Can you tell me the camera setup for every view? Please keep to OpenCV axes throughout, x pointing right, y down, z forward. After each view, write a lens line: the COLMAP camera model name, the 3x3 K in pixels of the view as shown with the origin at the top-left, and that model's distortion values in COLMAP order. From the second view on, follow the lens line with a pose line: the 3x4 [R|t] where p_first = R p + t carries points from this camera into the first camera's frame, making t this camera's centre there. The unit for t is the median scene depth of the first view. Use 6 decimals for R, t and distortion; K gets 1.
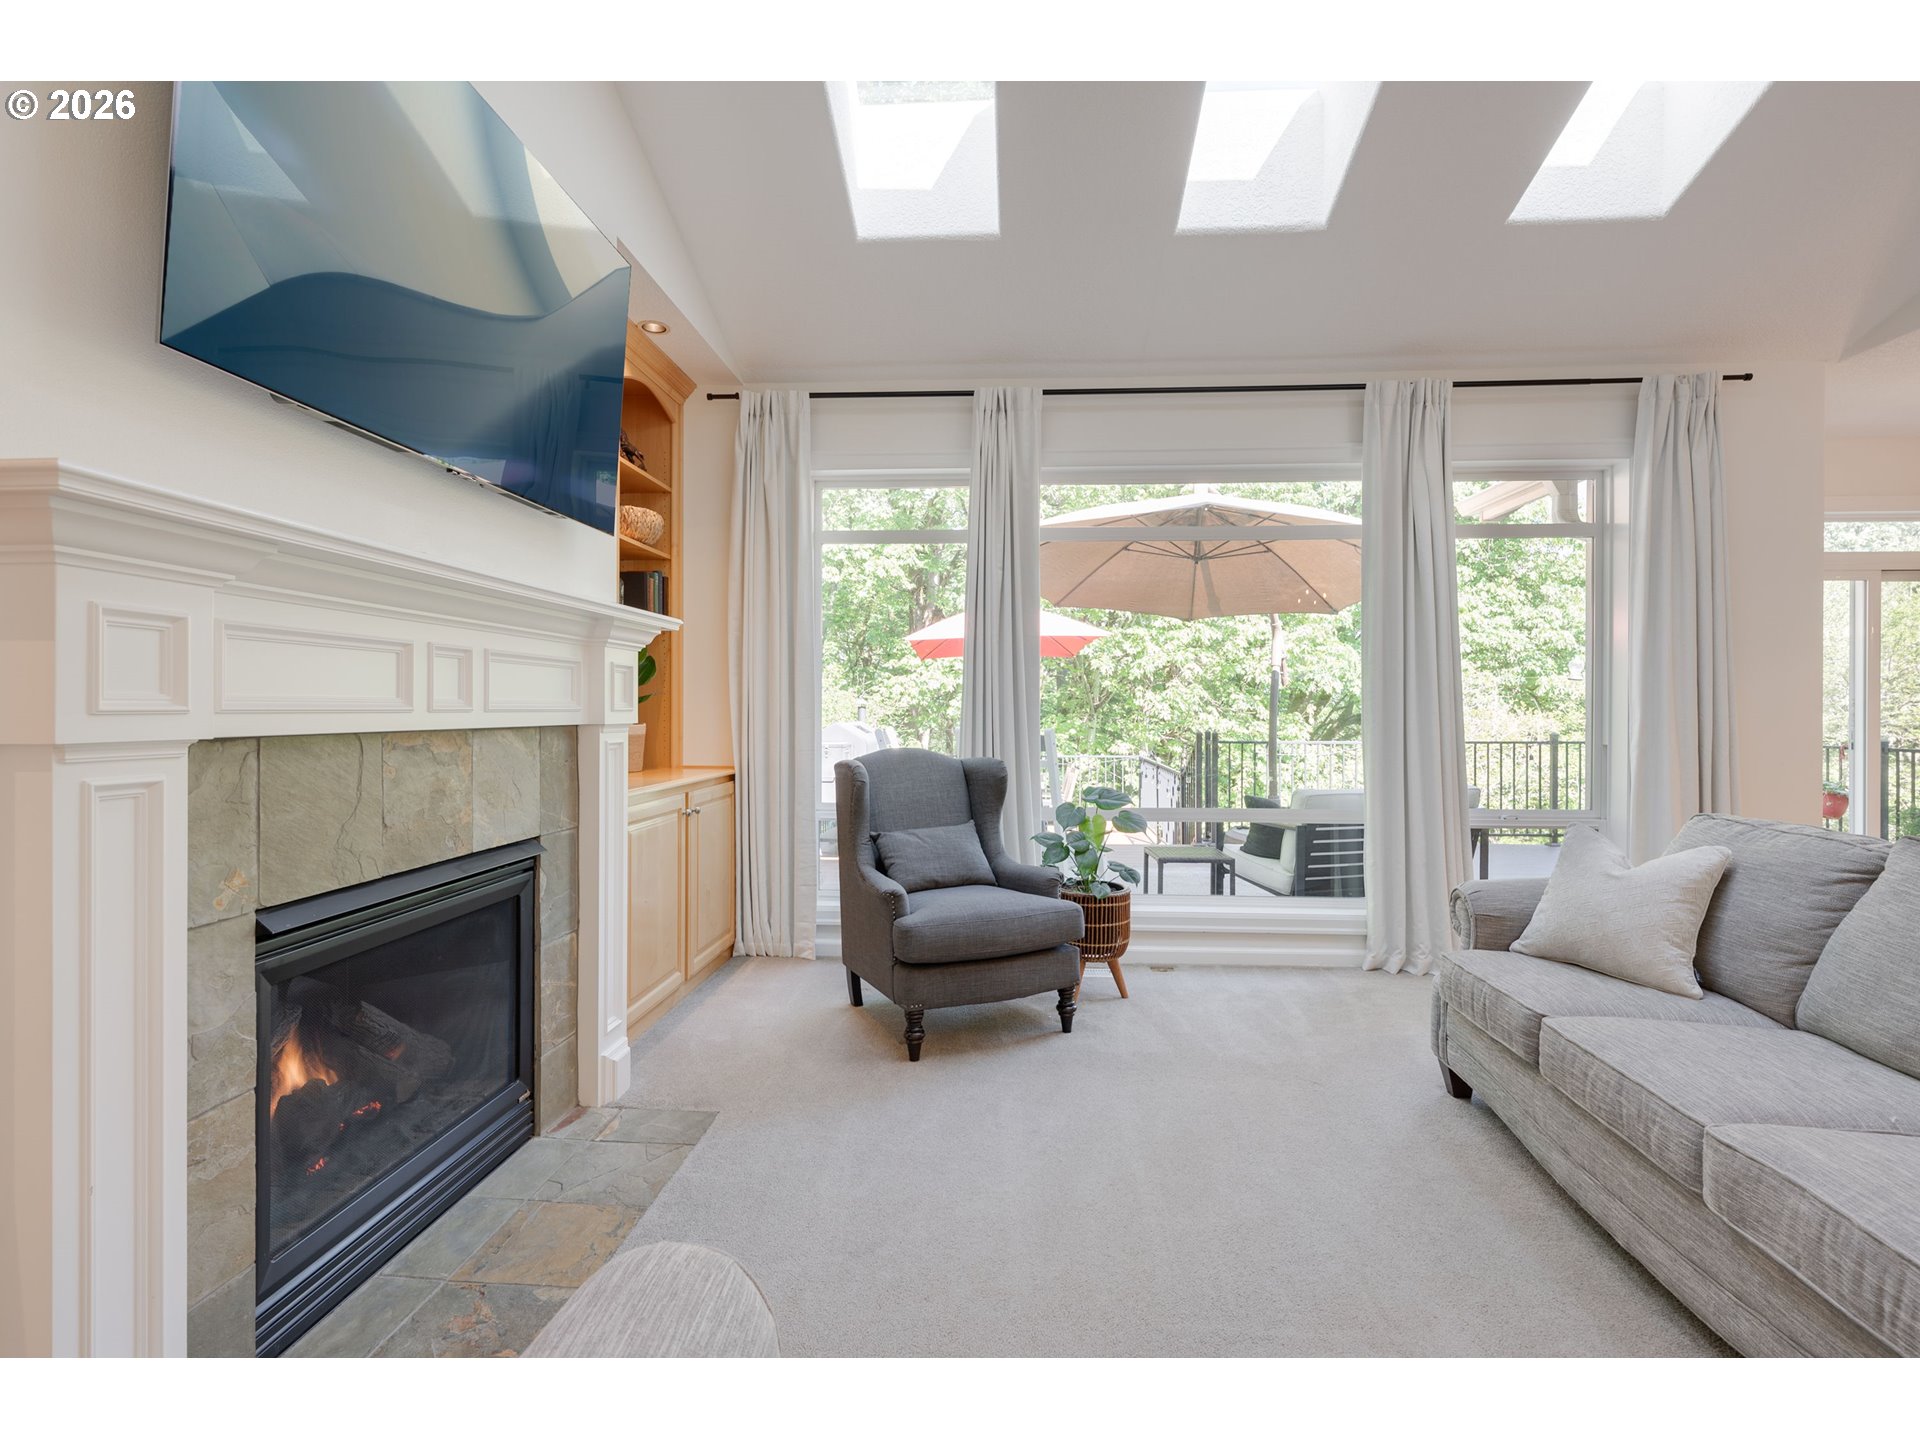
lens RADIAL K [[926.3, 0, 960.0], [0, 926.3, 720.0], [0, 0, 1]] dist [0.002445, 0.000329]
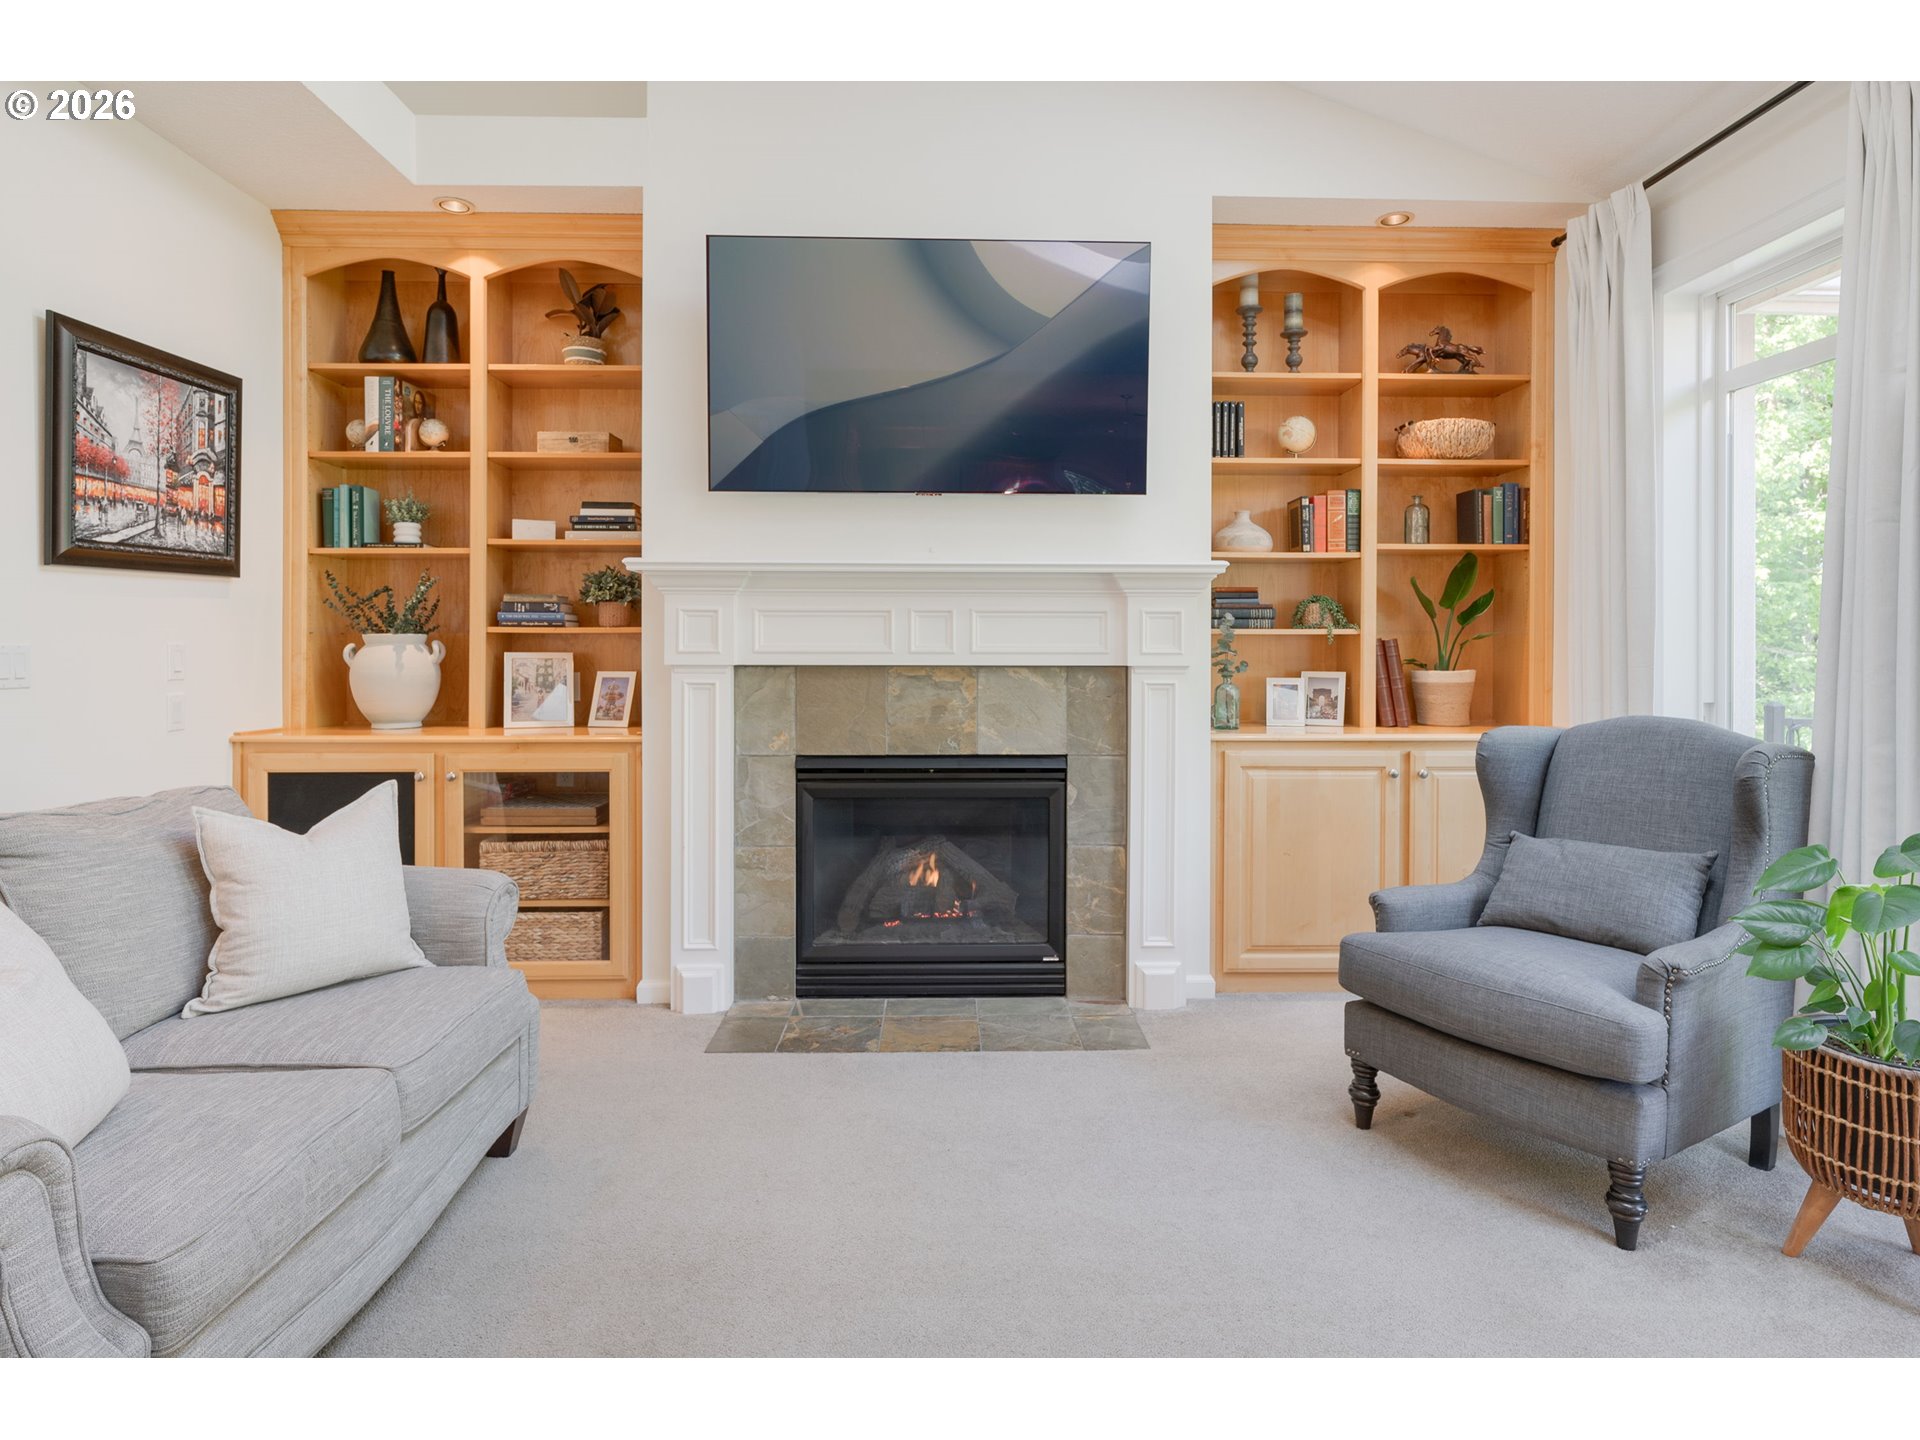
lens RADIAL K [[1087.7, 0, 960.9], [0, 1087.7, 657.0], [0, 0, 1]] dist [0.068874, 0.000295]
pose [[0.086581, 0.004063, -0.996237, 1.082485], [-0.016473, 0.999861, 0.002646, -0.008063], [0.996109, 0.016182, 0.086636, 0.799947]]
